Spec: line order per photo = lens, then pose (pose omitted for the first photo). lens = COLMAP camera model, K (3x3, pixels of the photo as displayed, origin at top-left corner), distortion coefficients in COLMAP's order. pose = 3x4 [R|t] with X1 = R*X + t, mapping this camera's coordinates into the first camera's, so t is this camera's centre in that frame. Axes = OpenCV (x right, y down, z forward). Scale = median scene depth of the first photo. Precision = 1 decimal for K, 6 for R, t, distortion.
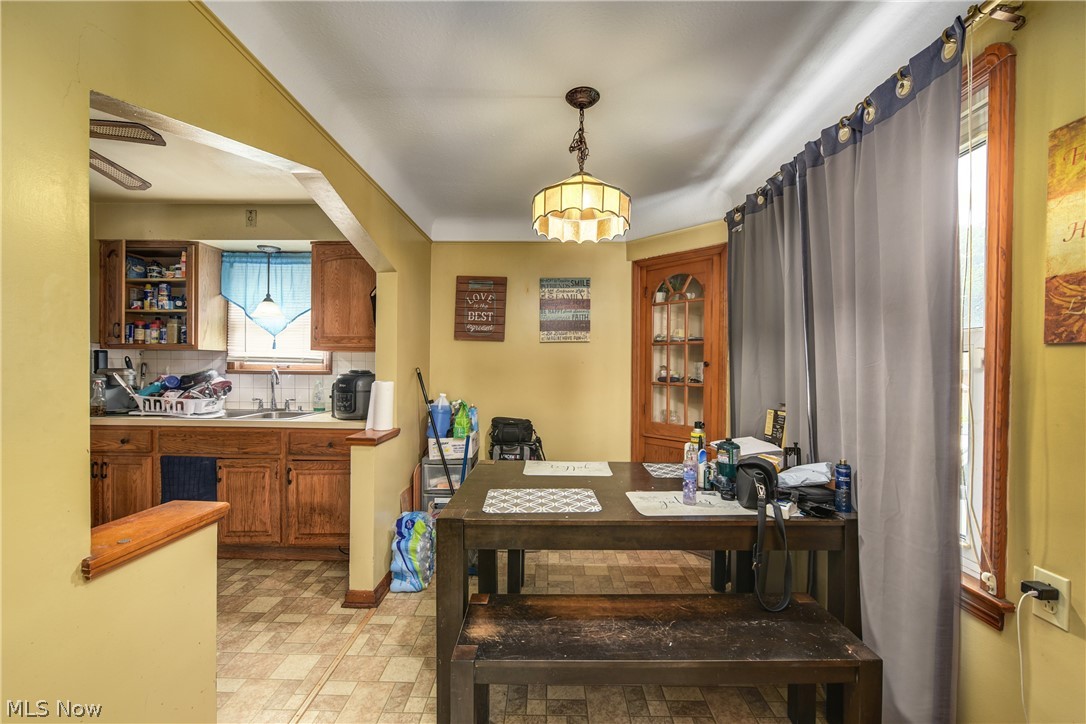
lens RADIAL K [[432.9, 0, 537.5], [0, 432.9, 368.0], [0, 0, 1]] dist [-0.003843, -0.000855]
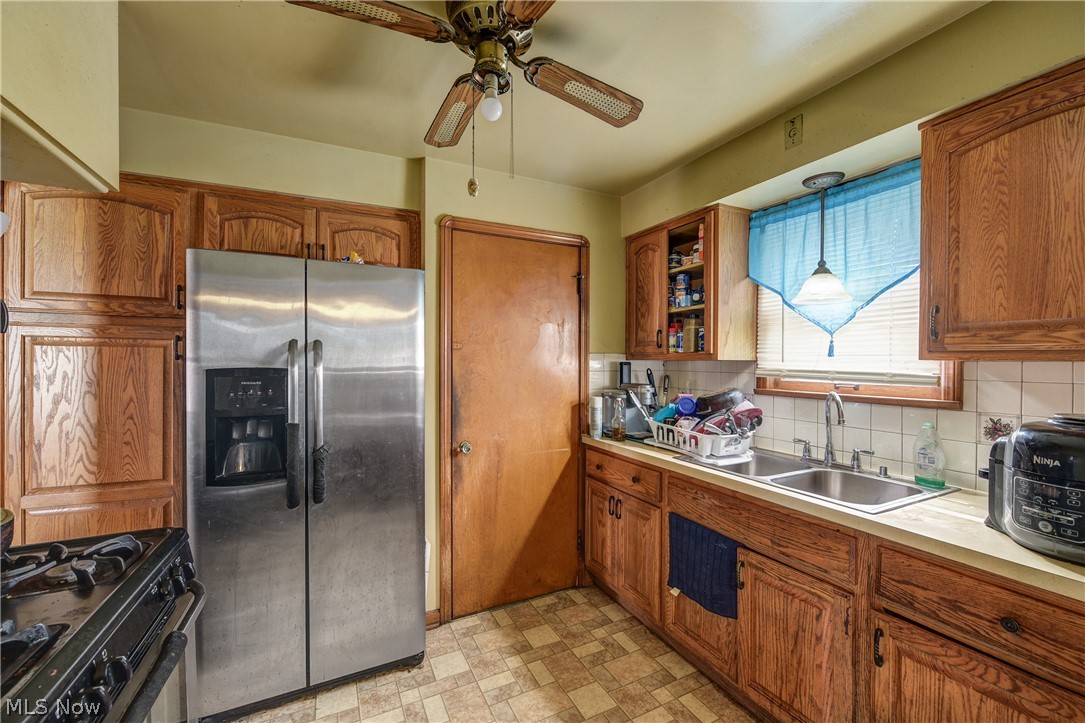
lens RADIAL K [[432.5, 0, 540.2], [0, 432.5, 361.1], [0, 0, 1]] dist [-0.003843, -0.000855]
pose [[0.455869, -0.005486, -0.890030, -0.302901], [-0.009228, 0.999898, -0.010890, -0.031453], [0.889999, 0.013178, 0.455772, 0.435534]]
